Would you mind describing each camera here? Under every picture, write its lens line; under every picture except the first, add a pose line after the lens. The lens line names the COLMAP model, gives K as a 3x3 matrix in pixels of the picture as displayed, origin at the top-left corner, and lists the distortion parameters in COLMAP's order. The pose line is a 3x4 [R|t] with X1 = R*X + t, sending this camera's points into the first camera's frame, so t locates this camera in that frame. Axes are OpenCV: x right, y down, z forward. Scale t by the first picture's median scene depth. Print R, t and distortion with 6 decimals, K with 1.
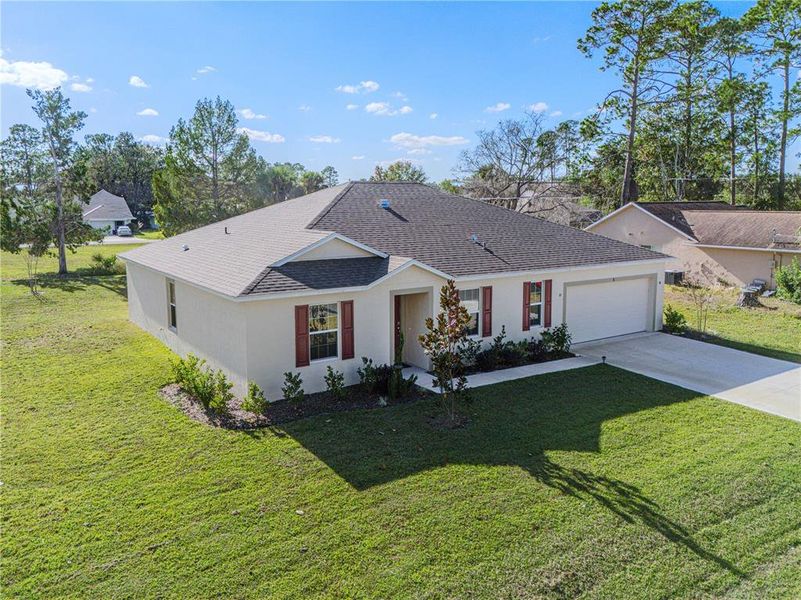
lens RADIAL K [[603.4, 0, 378.6], [0, 603.4, 278.0], [0, 0, 1]] dist [-0.002640, -0.002029]
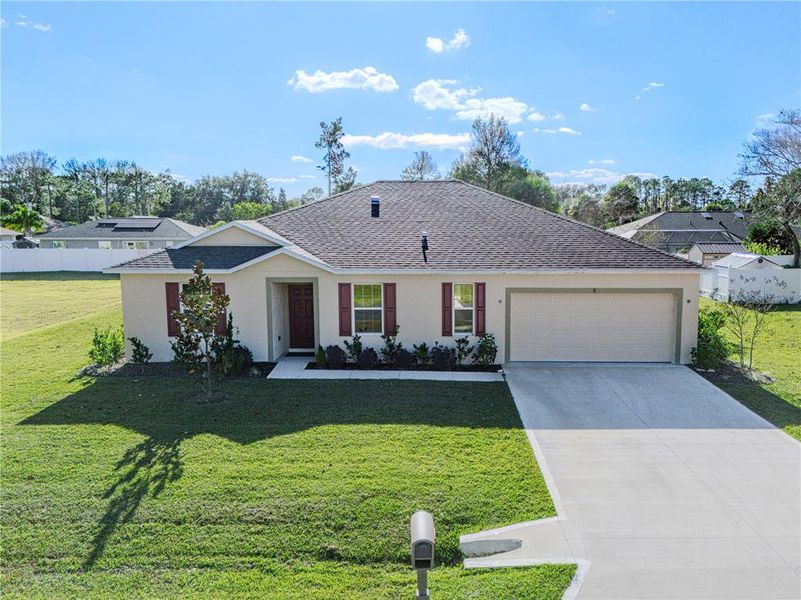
lens RADIAL K [[605.8, 0, 444.7], [0, 605.8, 301.7], [0, 0, 1]] dist [0.078800, -0.078038]
pose [[0.854363, 0.071777, -0.514697, 0.764794], [-0.071510, 0.997232, 0.020368, 0.018363], [0.514734, 0.019405, 0.857130, 0.237514]]
